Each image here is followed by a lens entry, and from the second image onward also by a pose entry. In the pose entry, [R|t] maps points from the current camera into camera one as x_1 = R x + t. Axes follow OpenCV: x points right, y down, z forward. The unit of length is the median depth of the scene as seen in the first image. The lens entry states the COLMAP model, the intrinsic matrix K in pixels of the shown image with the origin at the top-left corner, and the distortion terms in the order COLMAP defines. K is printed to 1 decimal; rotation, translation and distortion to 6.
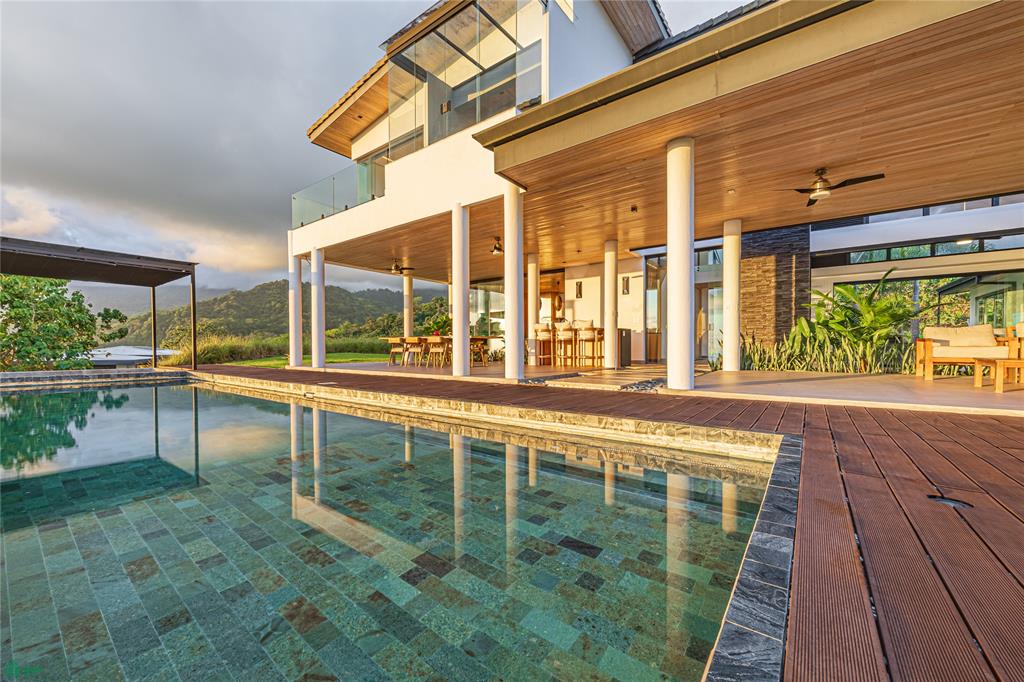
lens RADIAL K [[380.9, 0, 512.0], [0, 380.9, 343.1], [0, 0, 1]] dist [0.000917, -0.000020]
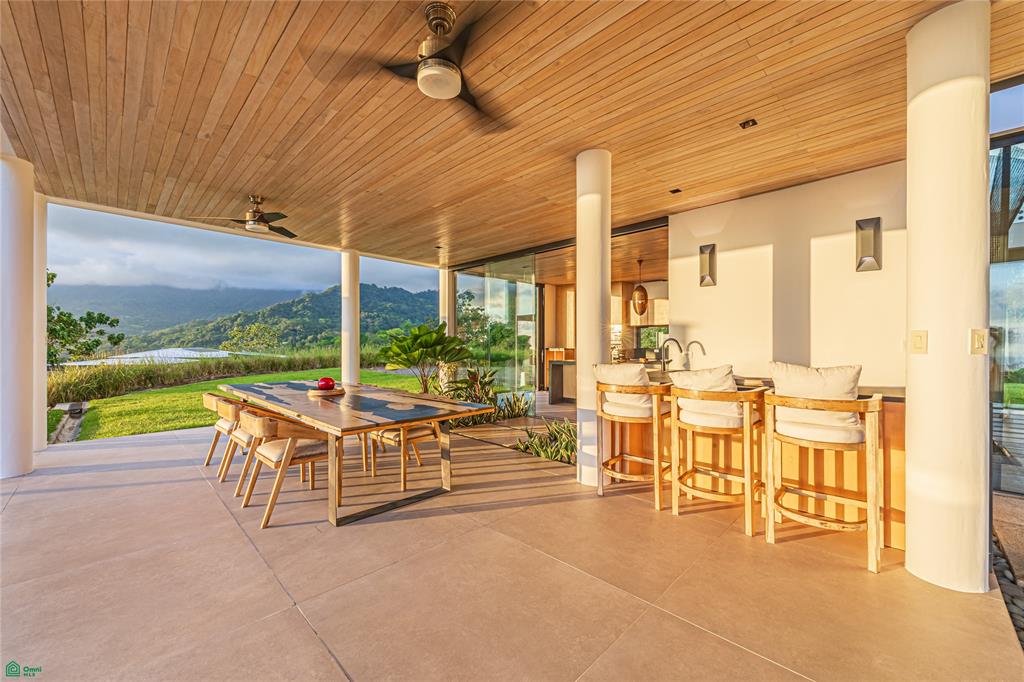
lens RADIAL K [[380.9, 0, 511.6], [0, 380.9, 341.3], [0, 0, 1]] dist [0.000917, -0.000020]
pose [[0.990337, 0.005981, -0.138554, 0.036977], [-0.006496, 0.999974, -0.003270, -0.074656], [0.138531, 0.004139, 0.990349, 0.747468]]
